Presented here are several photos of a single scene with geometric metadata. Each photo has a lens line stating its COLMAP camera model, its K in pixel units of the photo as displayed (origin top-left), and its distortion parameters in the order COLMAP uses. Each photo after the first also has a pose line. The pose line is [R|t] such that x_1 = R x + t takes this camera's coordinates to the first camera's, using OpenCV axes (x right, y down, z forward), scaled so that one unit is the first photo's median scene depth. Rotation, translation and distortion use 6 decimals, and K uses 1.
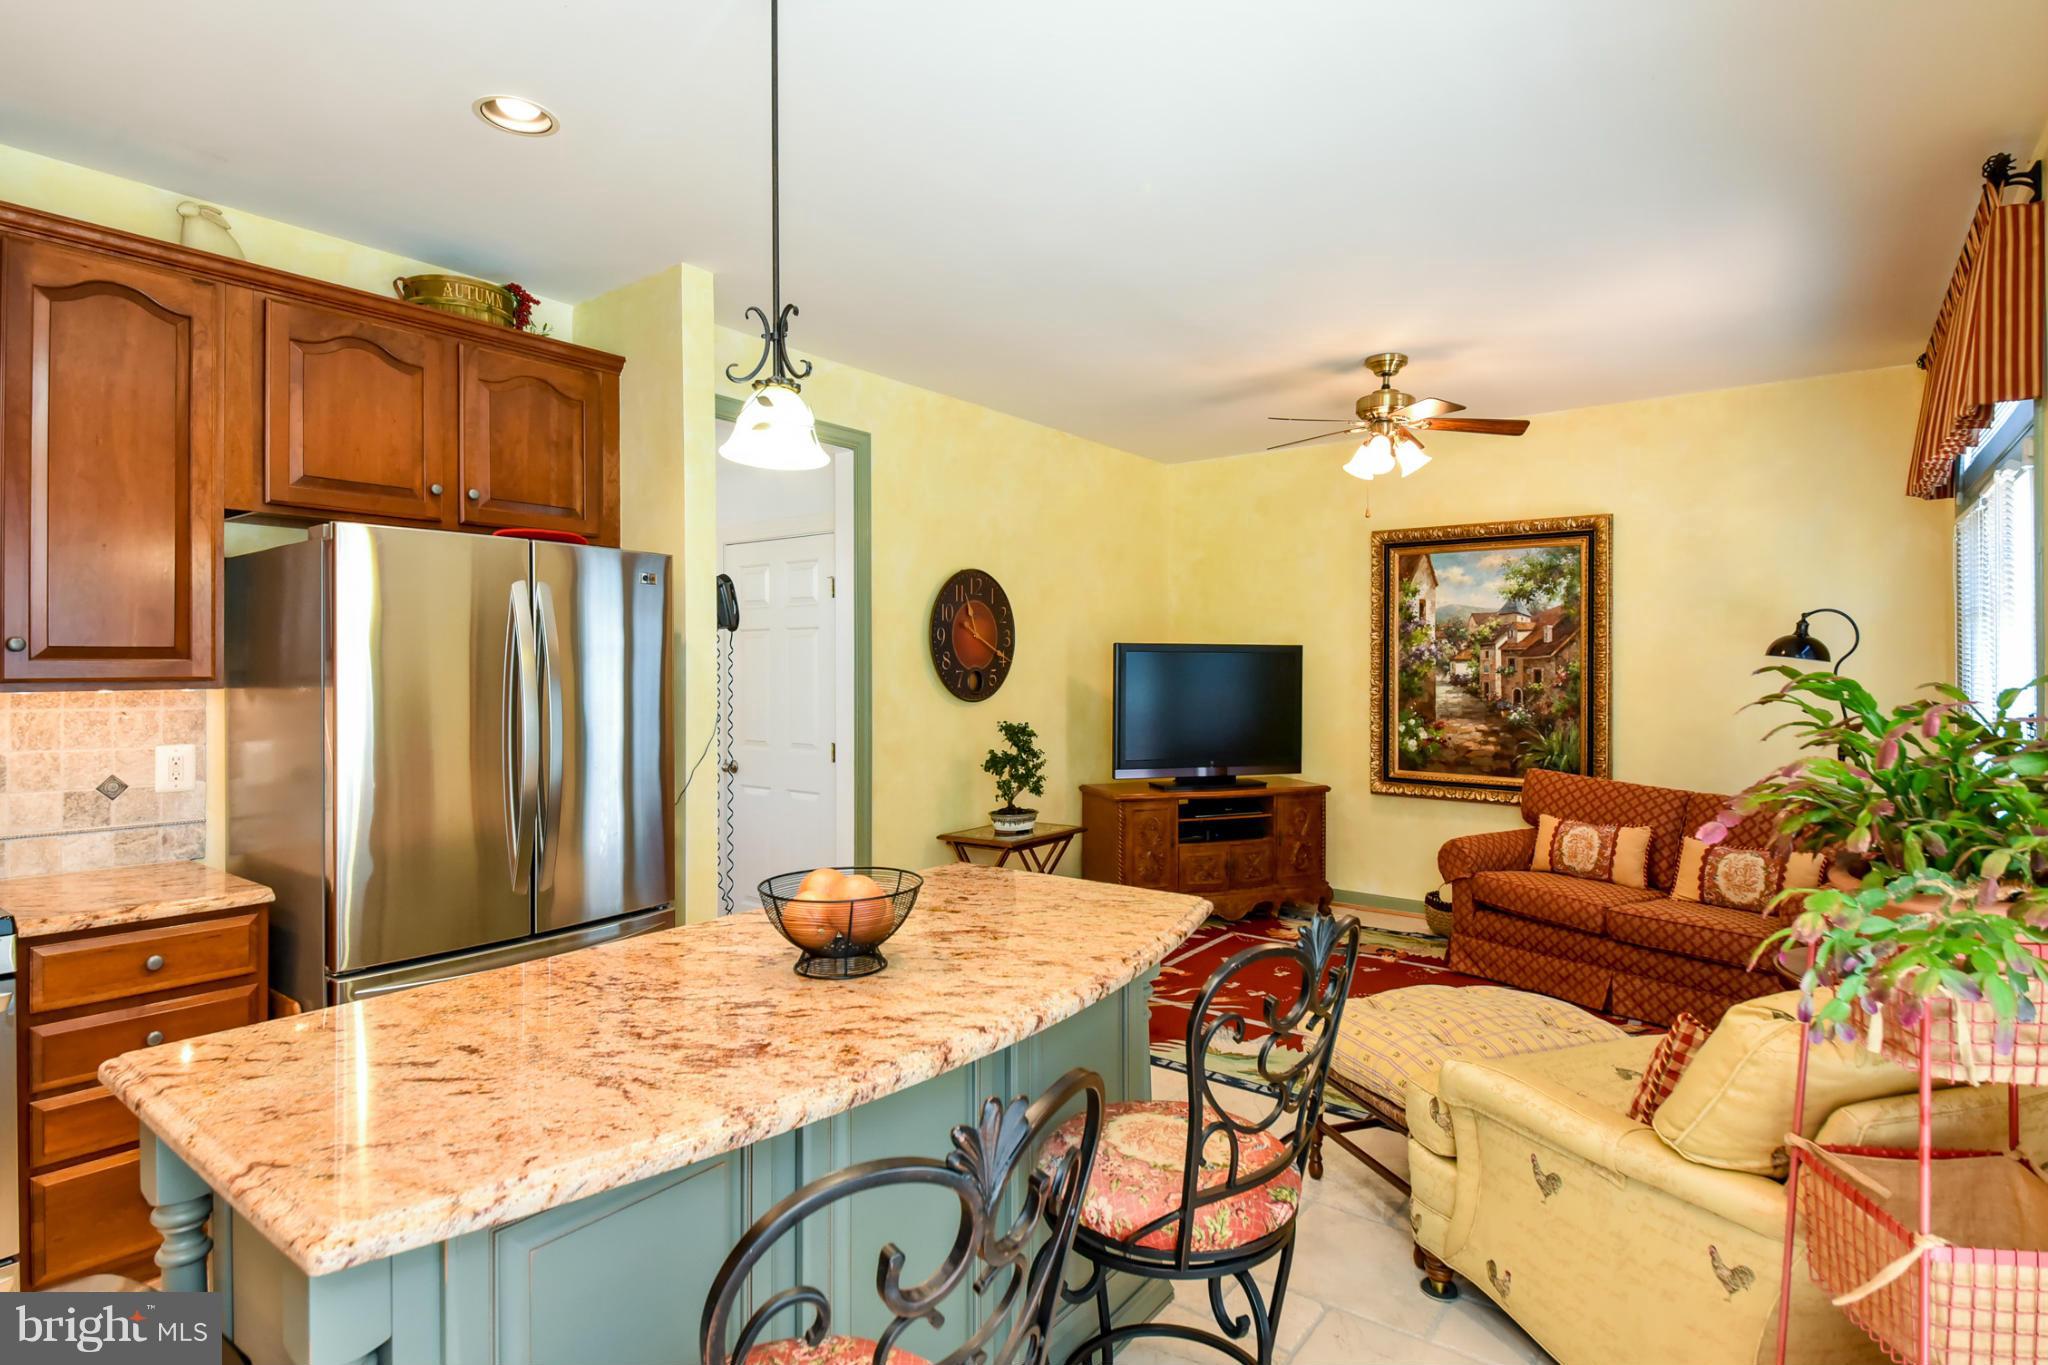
lens RADIAL K [[1037.6, 0, 1023.6], [0, 1037.6, 668.6], [0, 0, 1]] dist [0.006069, 0.000329]
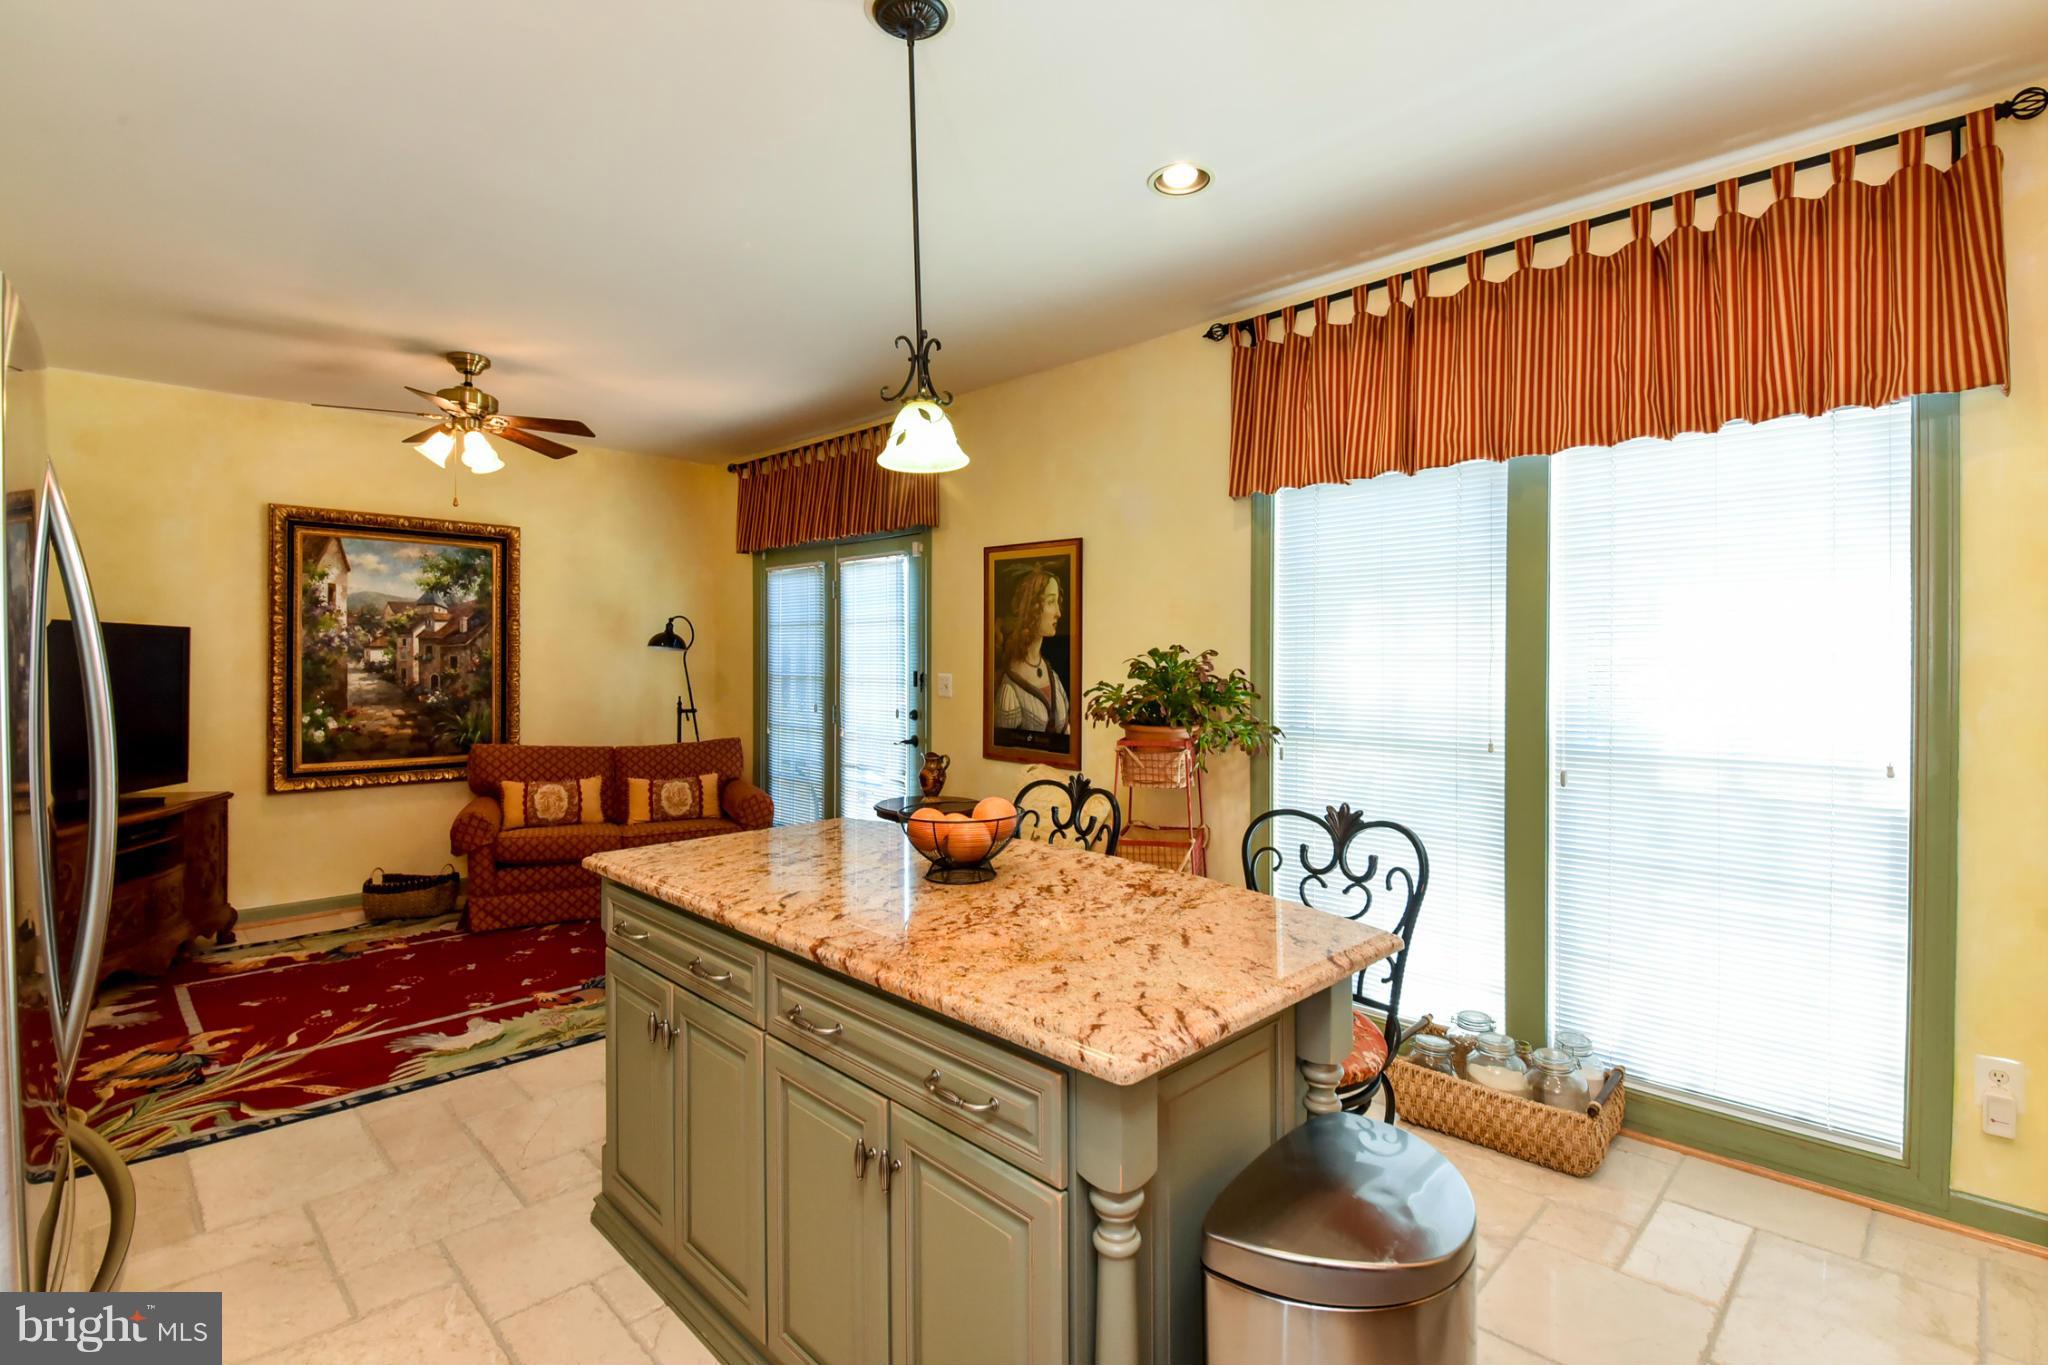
lens RADIAL K [[970.1, 0, 1033.1], [0, 970.1, 661.5], [0, 0, 1]] dist [0.012671, -0.014718]
pose [[0.122722, -0.002387, 0.992438, -0.449449], [0.005331, 0.999984, 0.001746, 0.007705], [-0.992427, 0.005076, 0.122732, 0.254619]]
